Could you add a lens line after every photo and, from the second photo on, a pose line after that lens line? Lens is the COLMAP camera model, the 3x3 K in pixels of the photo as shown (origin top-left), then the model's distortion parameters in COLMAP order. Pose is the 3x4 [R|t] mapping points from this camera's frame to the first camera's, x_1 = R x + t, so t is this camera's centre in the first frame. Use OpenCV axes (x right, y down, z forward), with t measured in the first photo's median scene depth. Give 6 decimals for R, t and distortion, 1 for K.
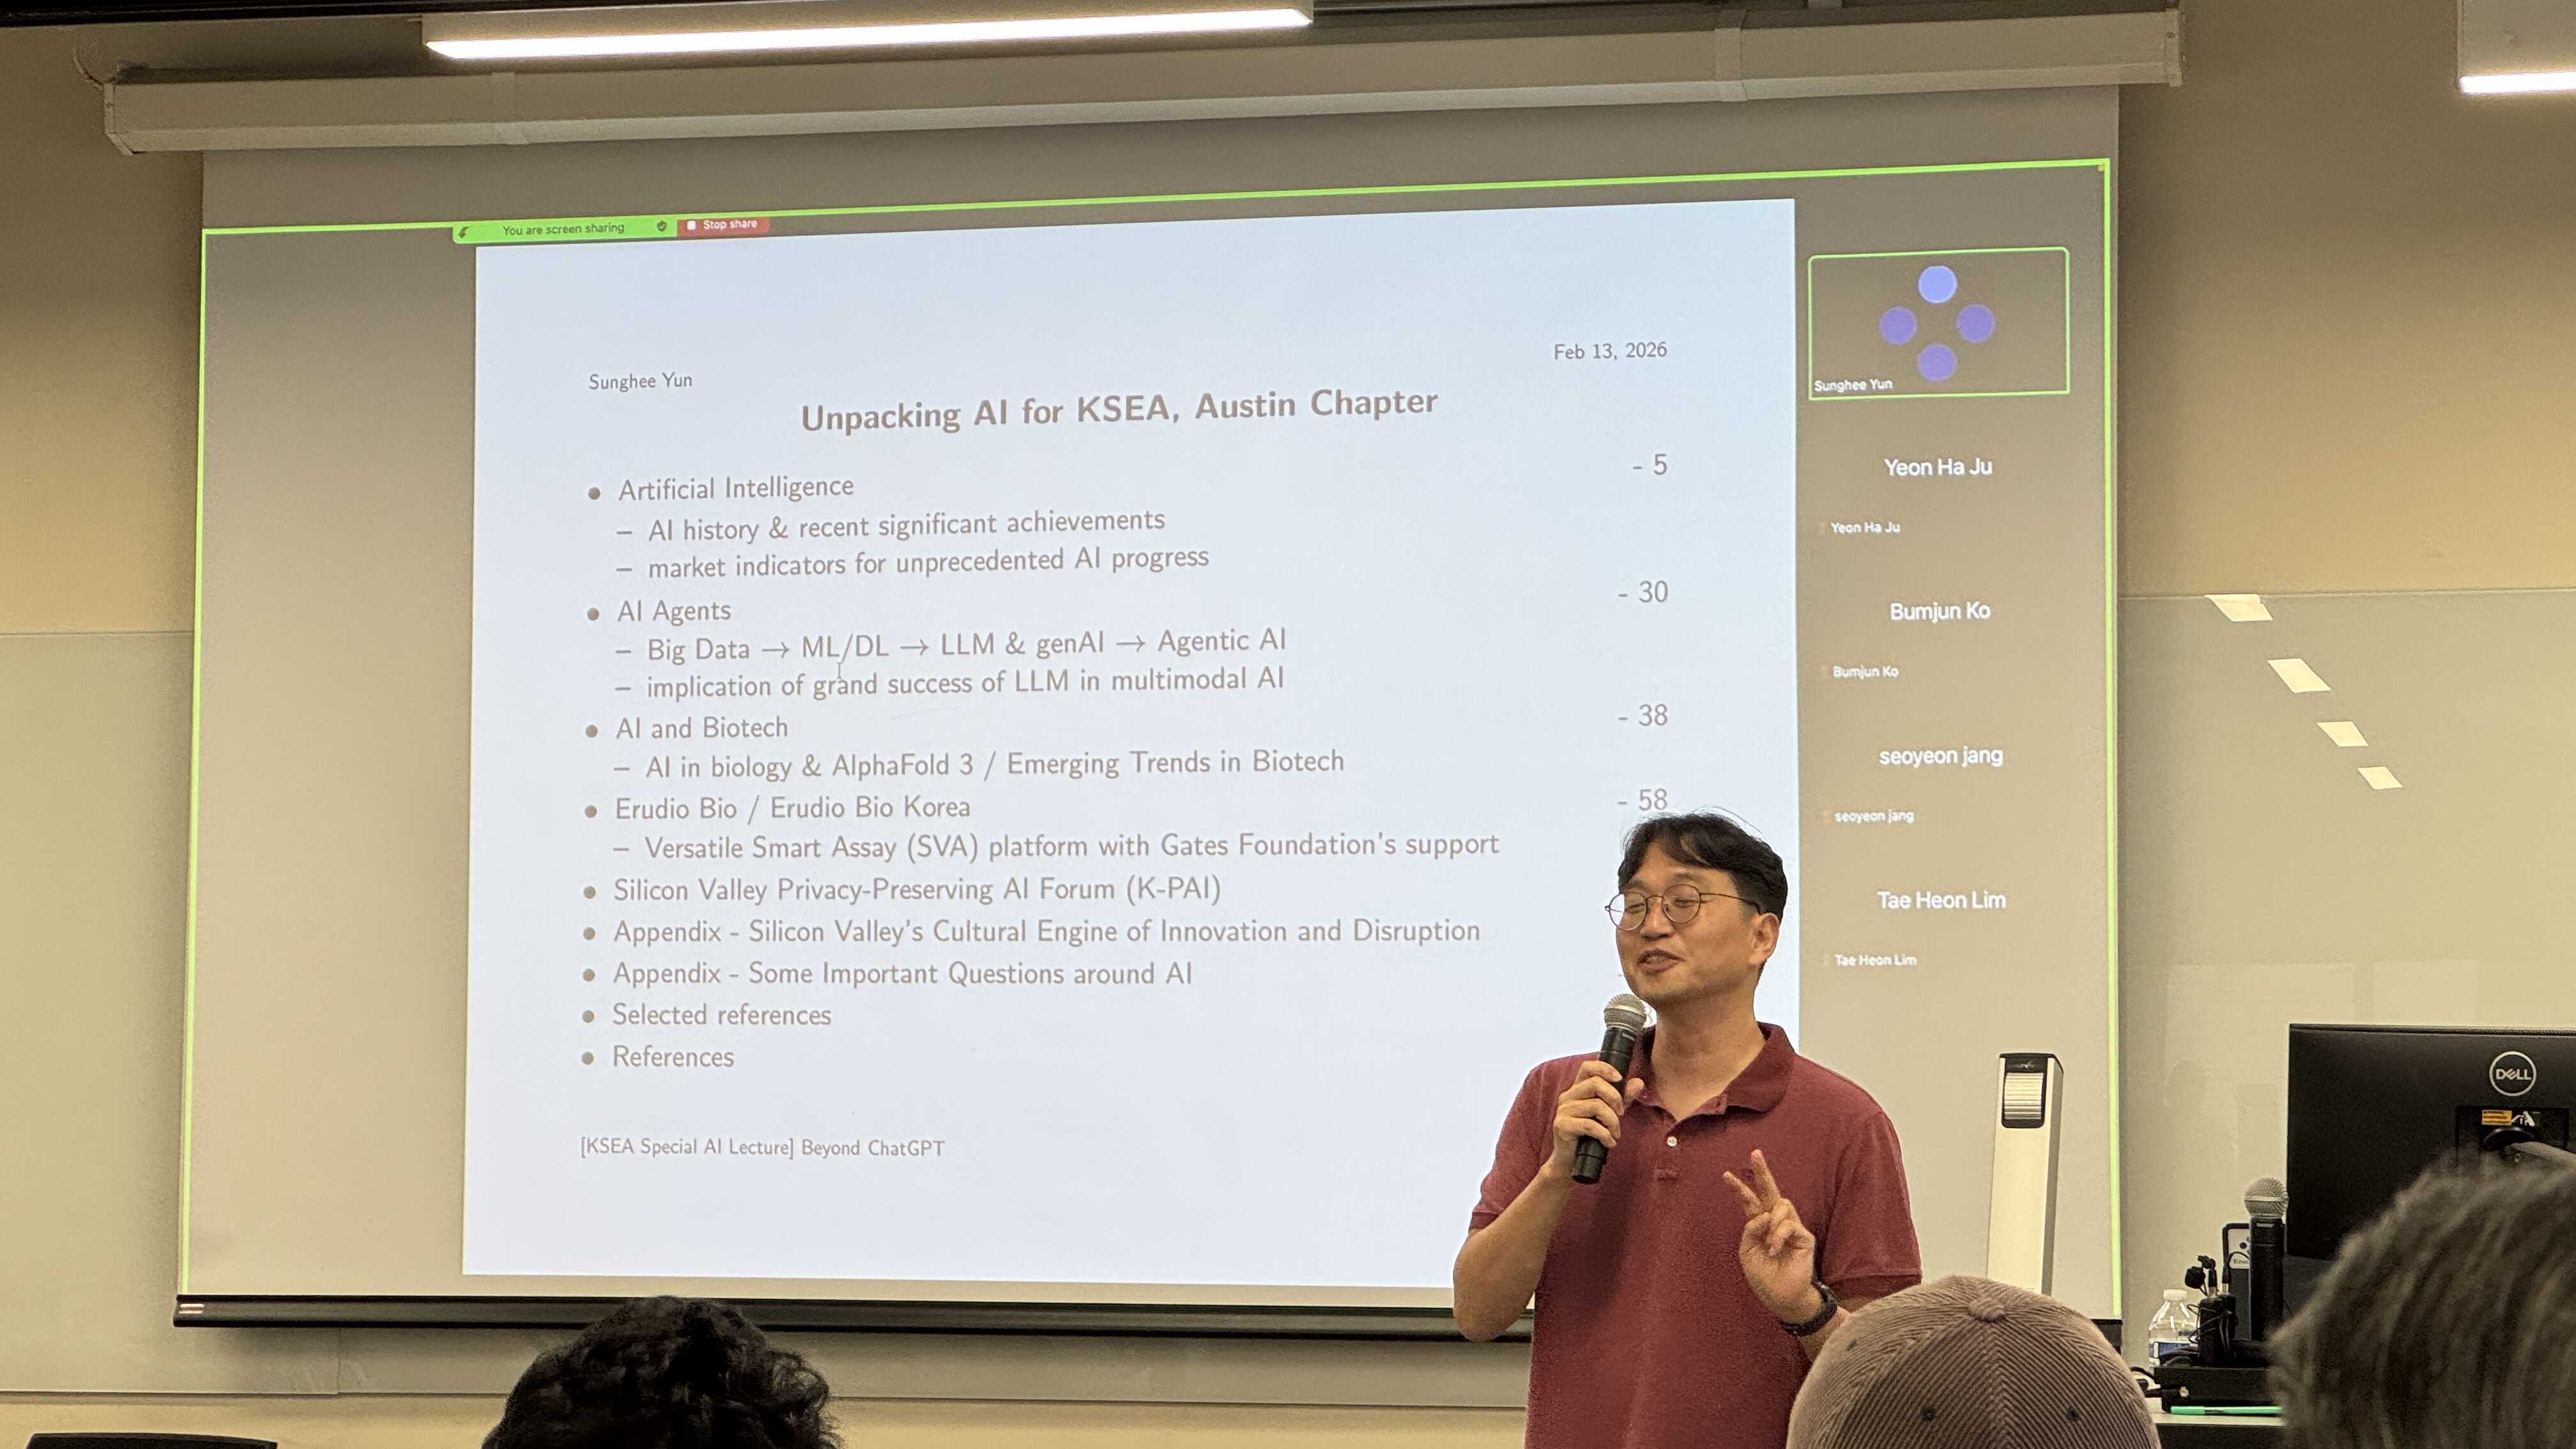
lens RADIAL K [[5693.2, 0, 1298.6], [0, 5693.2, 847.6], [0, 0, 1]] dist [-0.298323, 6.374098]
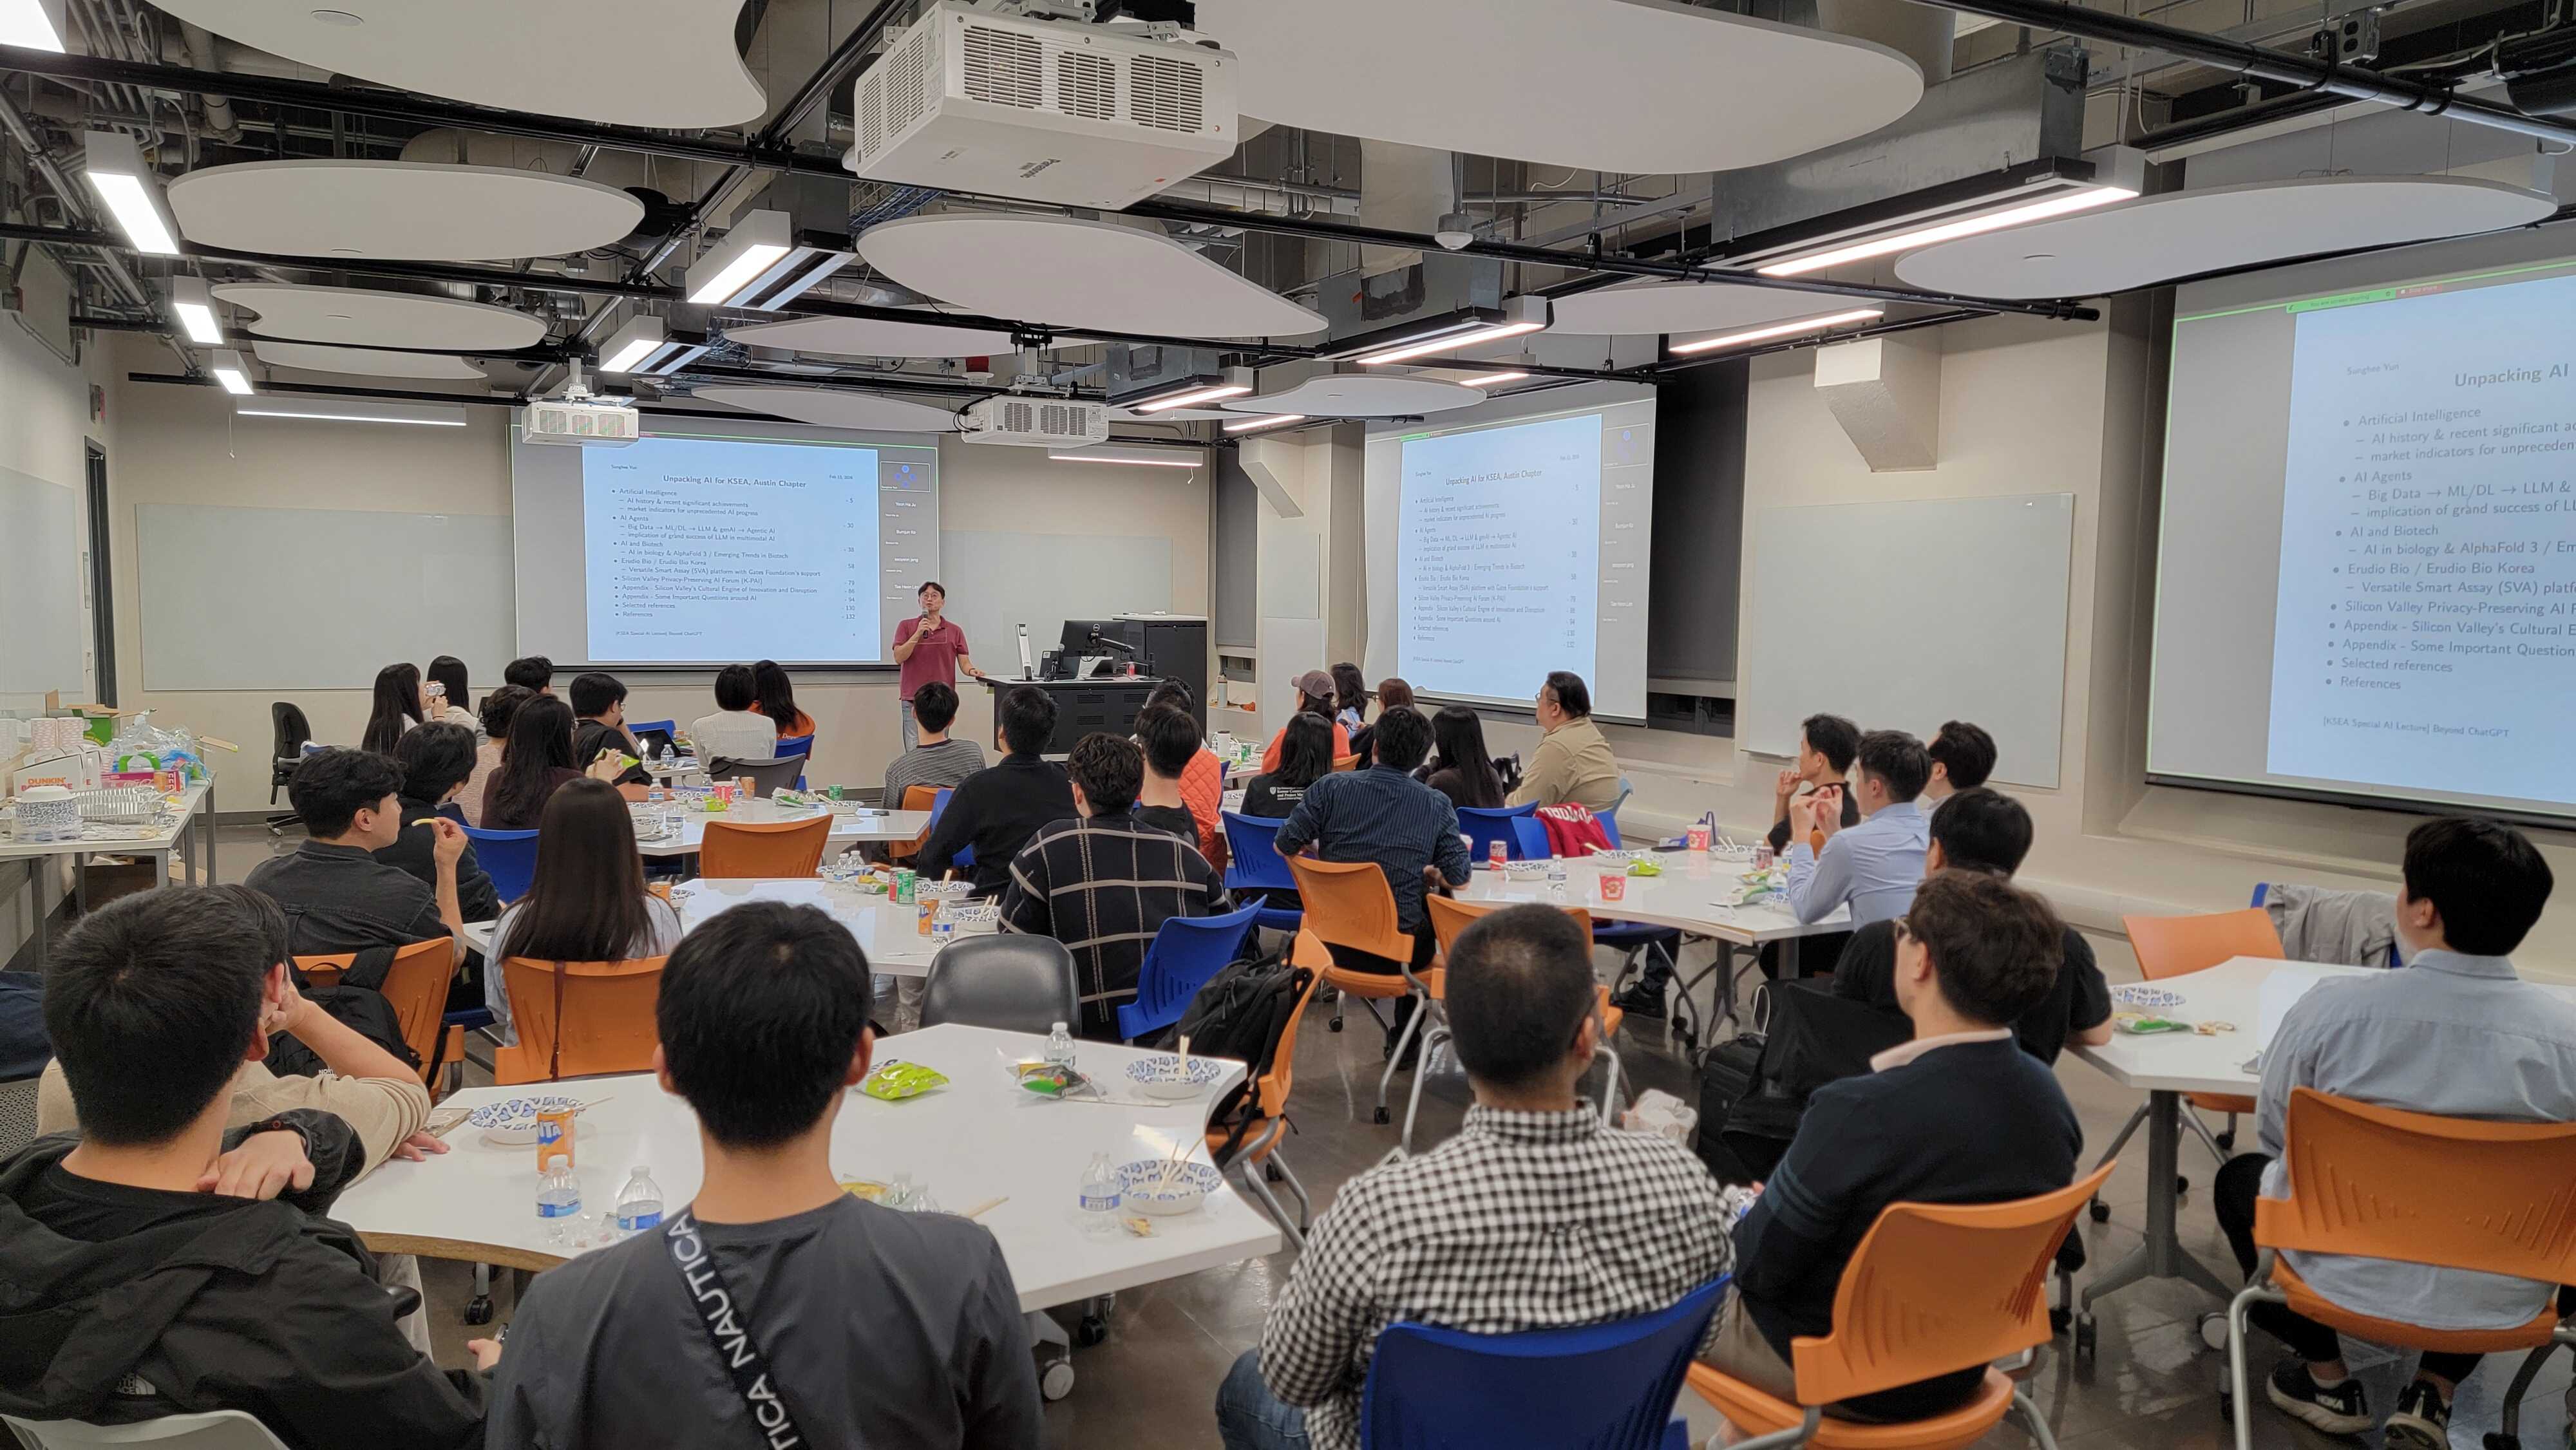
lens RADIAL K [[1790.5, 0, 1293.6], [0, 1790.5, 736.0], [0, 0, 1]] dist [0.112914, -0.100818]
pose [[0.743435, -0.049010, 0.667010, -0.747092], [-0.042571, 0.991821, 0.120325, -0.070055], [-0.667452, -0.117849, 0.735268, -0.498873]]
